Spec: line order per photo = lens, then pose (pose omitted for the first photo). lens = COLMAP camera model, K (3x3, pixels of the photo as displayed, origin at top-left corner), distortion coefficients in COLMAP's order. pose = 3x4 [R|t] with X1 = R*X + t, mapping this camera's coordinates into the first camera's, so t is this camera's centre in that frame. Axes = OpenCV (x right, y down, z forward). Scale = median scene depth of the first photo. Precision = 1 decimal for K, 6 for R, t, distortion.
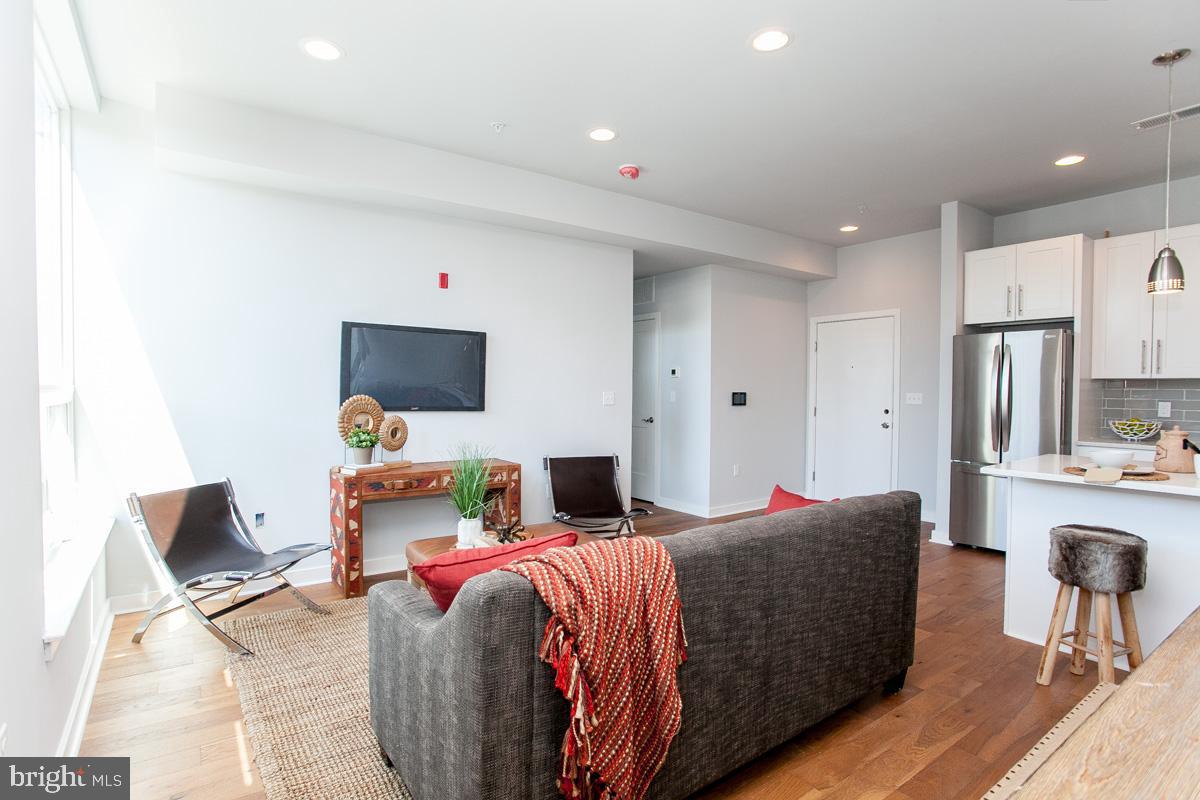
lens RADIAL K [[606.6, 0, 585.0], [0, 606.6, 401.3], [0, 0, 1]] dist [-0.081329, 0.047483]
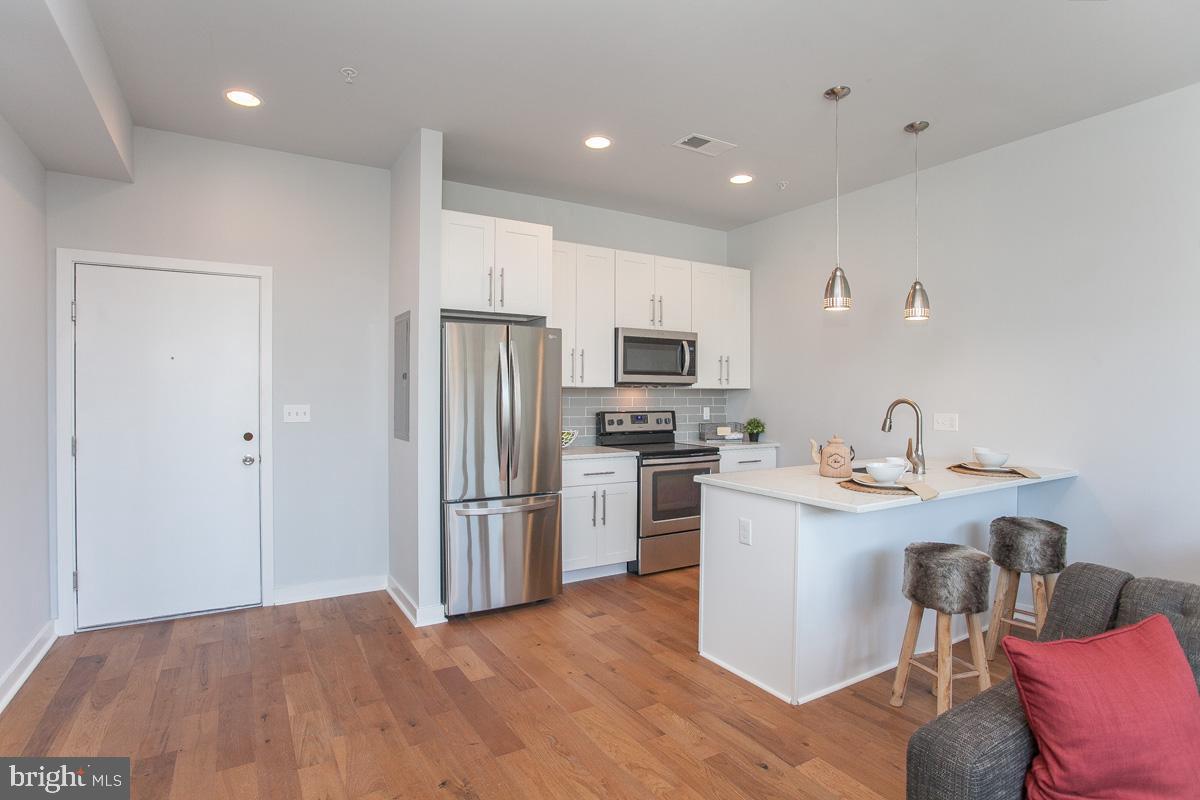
lens RADIAL K [[606.6, 0, 585.0], [0, 606.6, 401.3], [0, 0, 1]] dist [-0.081329, 0.047483]
pose [[0.087393, -0.014739, 0.996065, -0.066173], [0.018432, 0.999743, 0.013177, -0.024461], [-0.996003, 0.017208, 0.087642, 0.772318]]
